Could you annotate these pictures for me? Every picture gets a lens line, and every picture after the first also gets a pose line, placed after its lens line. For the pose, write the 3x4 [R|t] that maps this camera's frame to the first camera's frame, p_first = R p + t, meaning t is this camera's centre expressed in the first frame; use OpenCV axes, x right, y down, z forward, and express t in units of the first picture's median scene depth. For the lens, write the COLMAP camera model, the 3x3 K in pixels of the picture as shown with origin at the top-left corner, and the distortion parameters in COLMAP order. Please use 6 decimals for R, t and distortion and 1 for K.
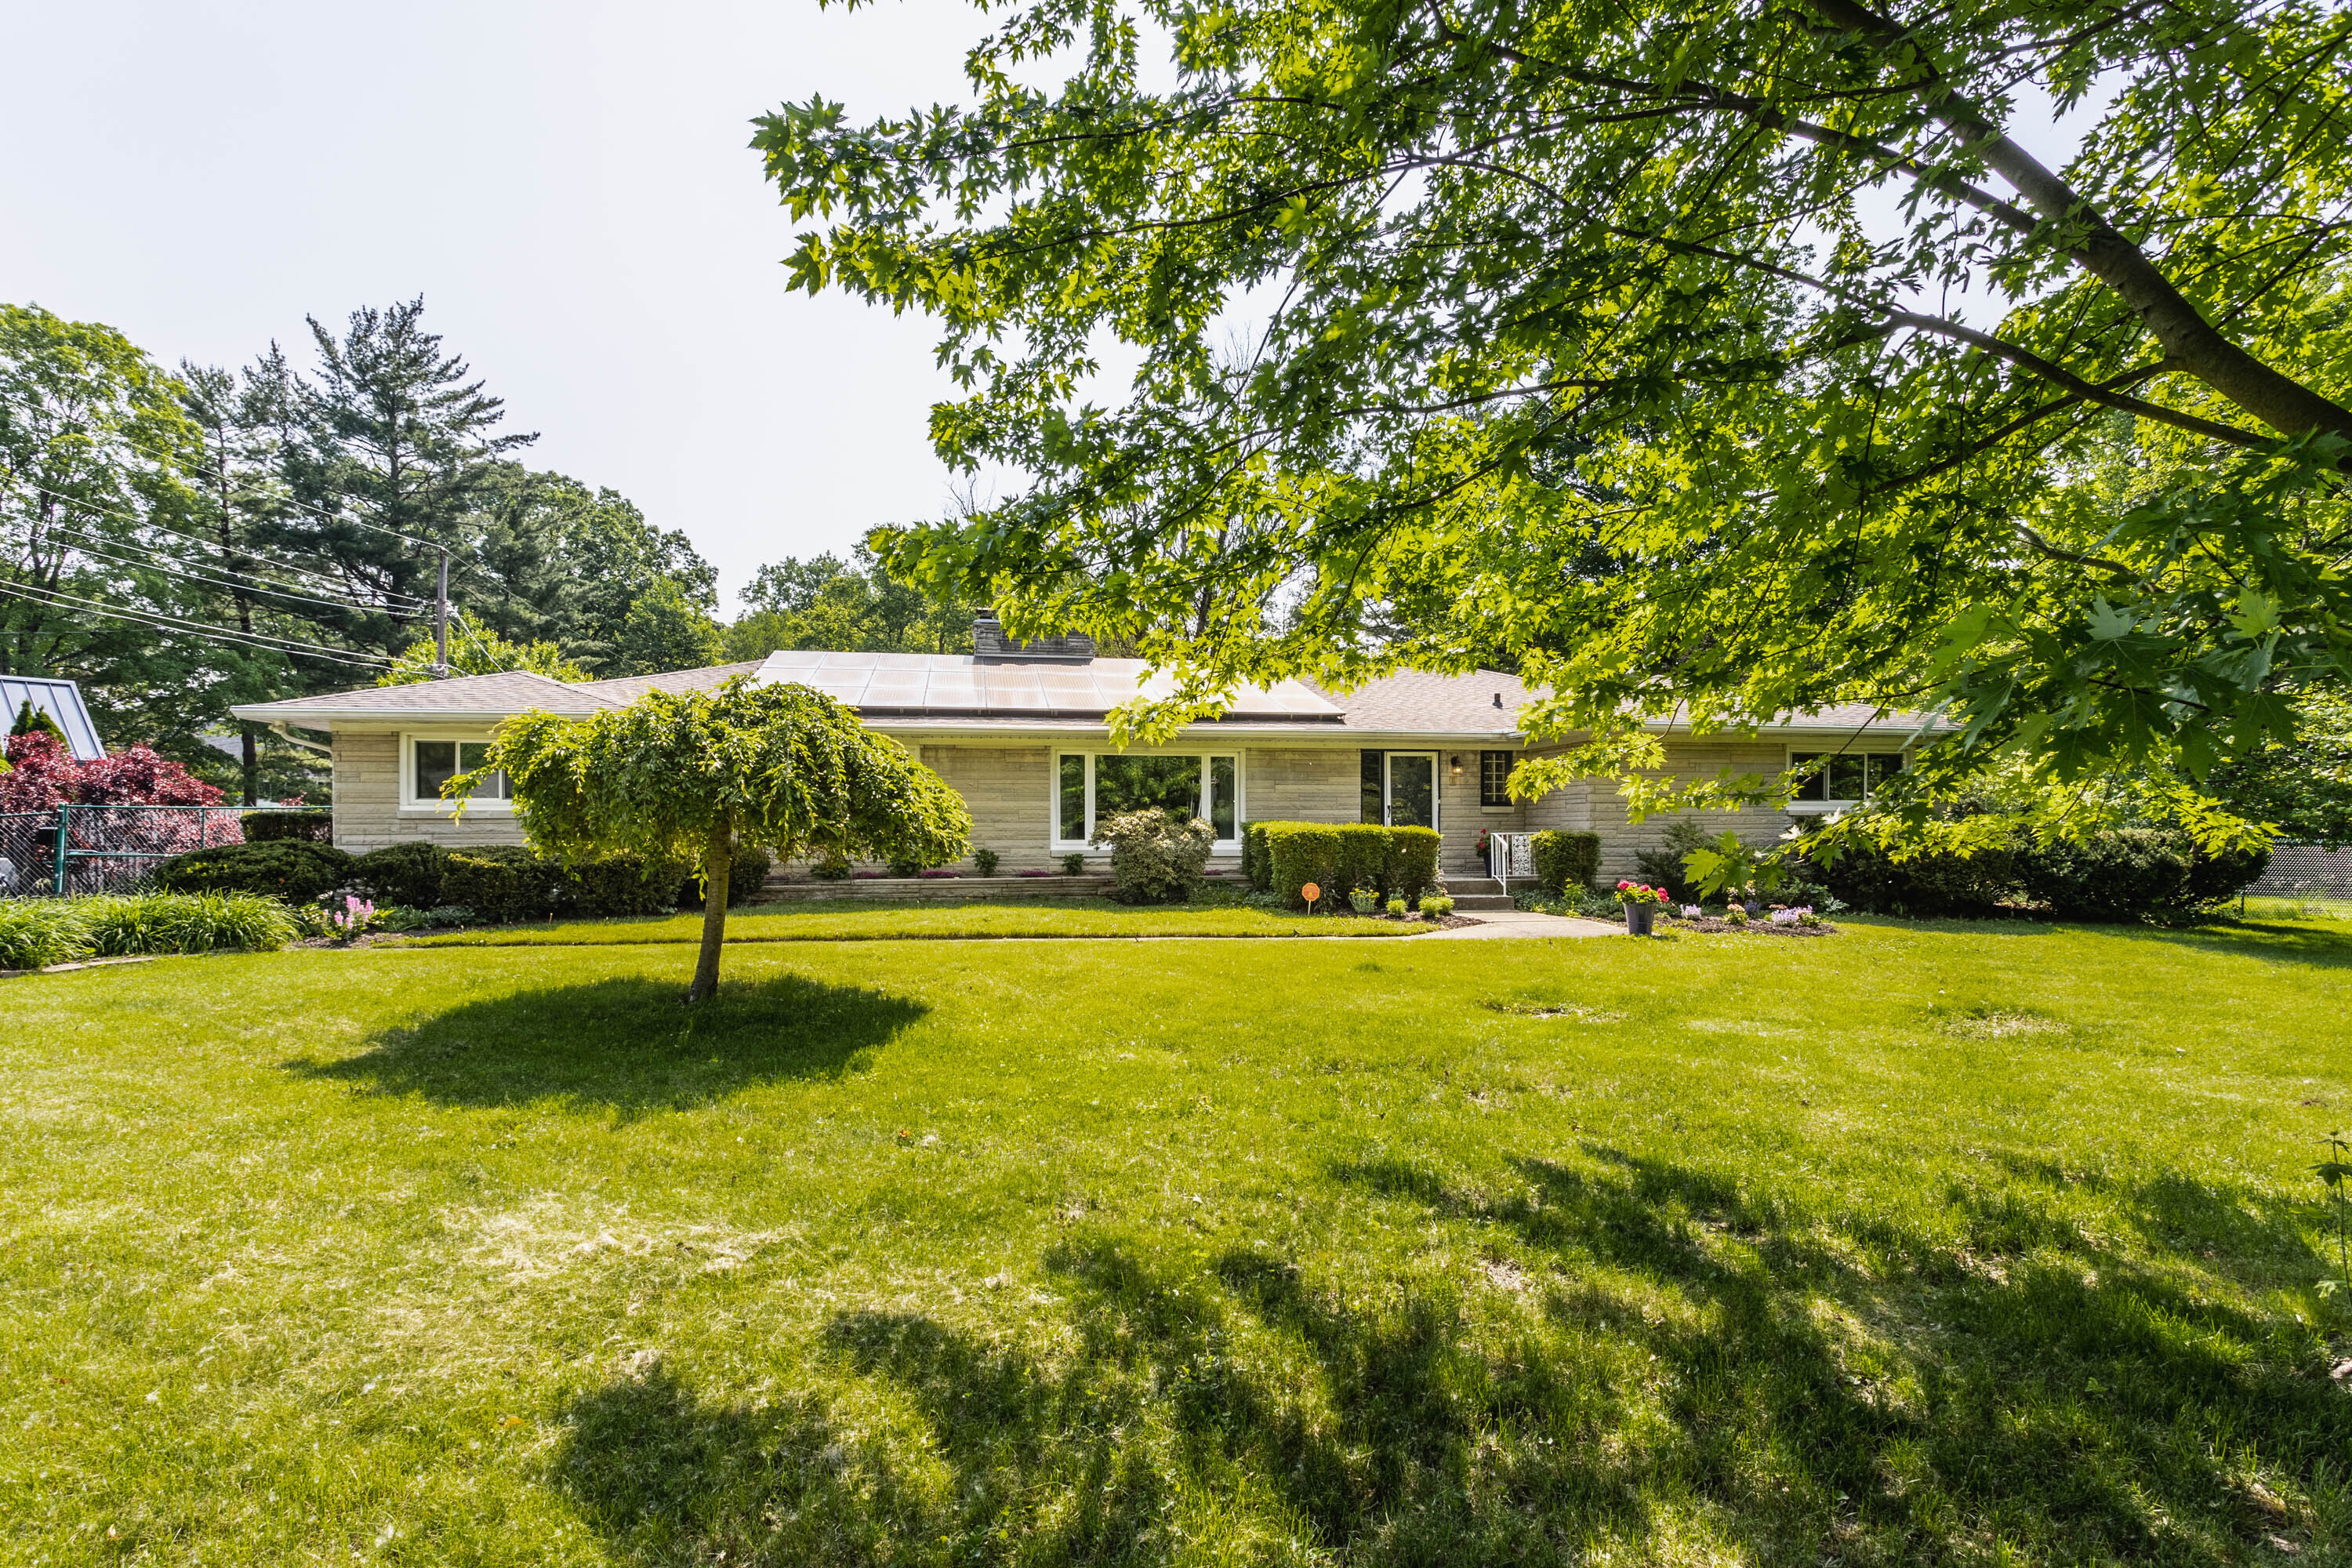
lens RADIAL K [[1145.9, 0, 1176.0], [0, 1145.9, 784.0], [0, 0, 1]] dist [0.002827, 0.000580]
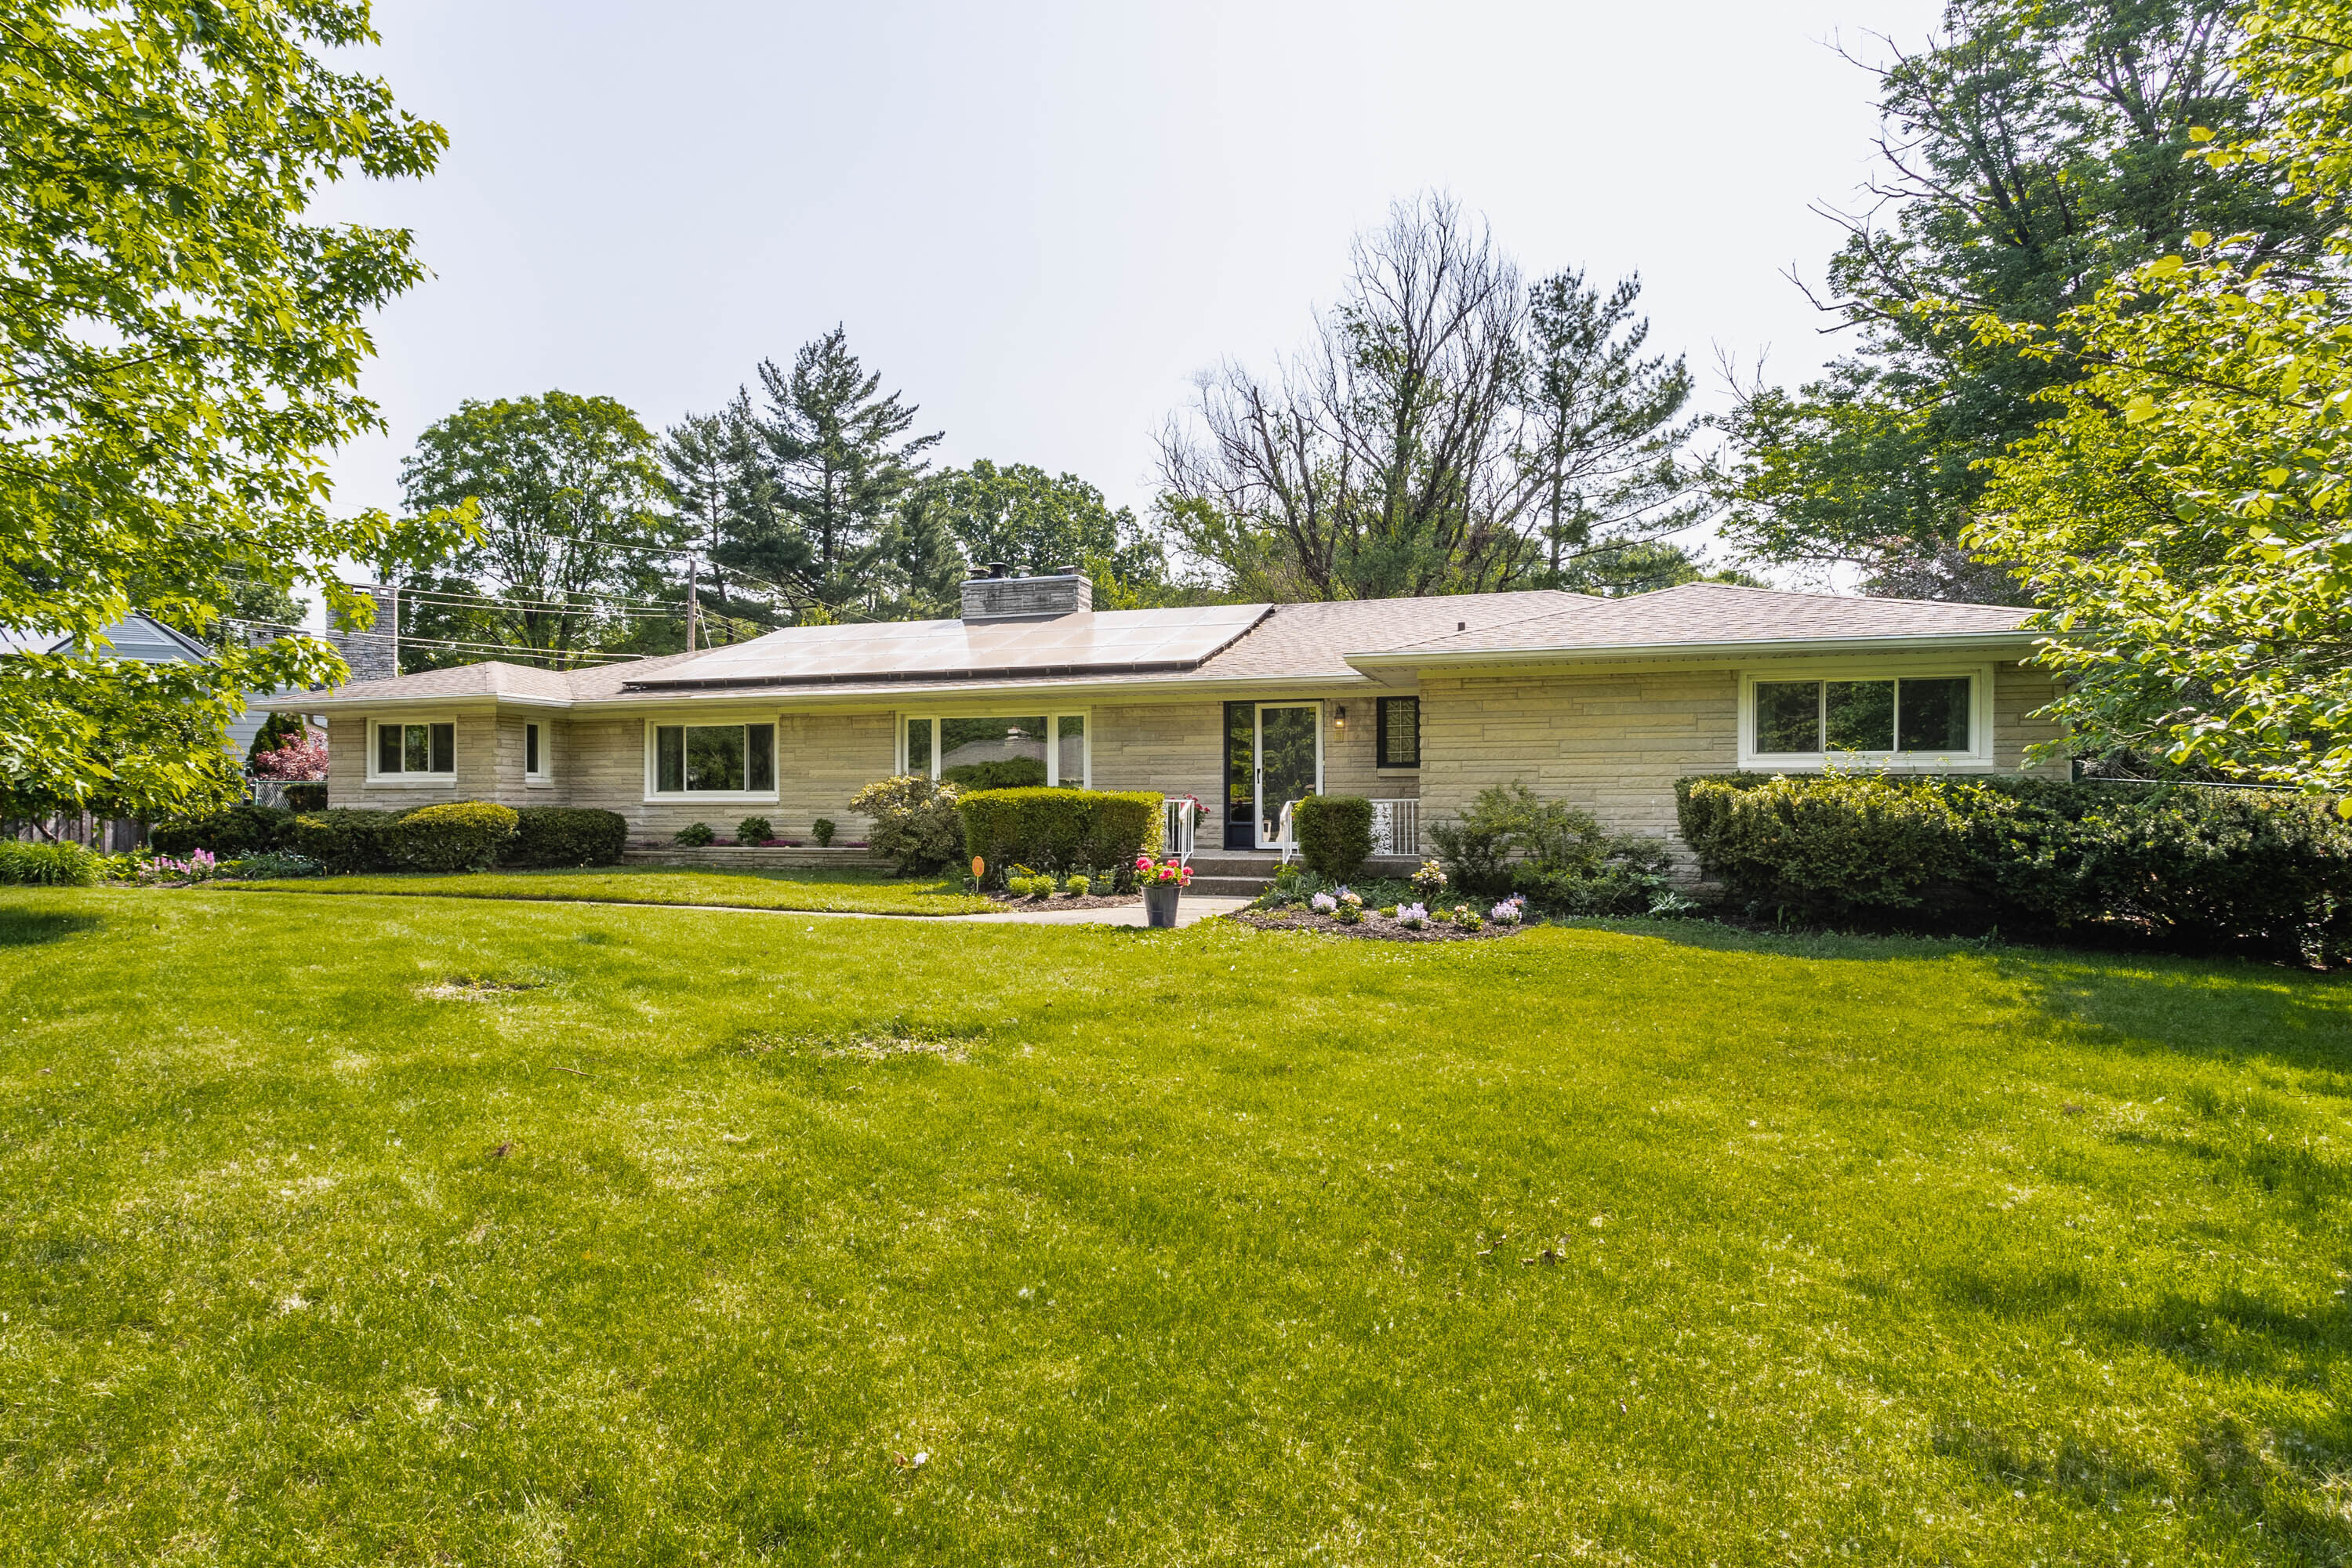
lens RADIAL K [[1303.6, 0, 1176.0], [0, 1303.6, 784.0], [0, 0, 1]] dist [0.000483, 0.000092]
pose [[0.888489, -0.008877, -0.458813, 0.182143], [0.011200, 0.999935, 0.002341, 0.008467], [0.458762, -0.007219, 0.888530, 0.055747]]
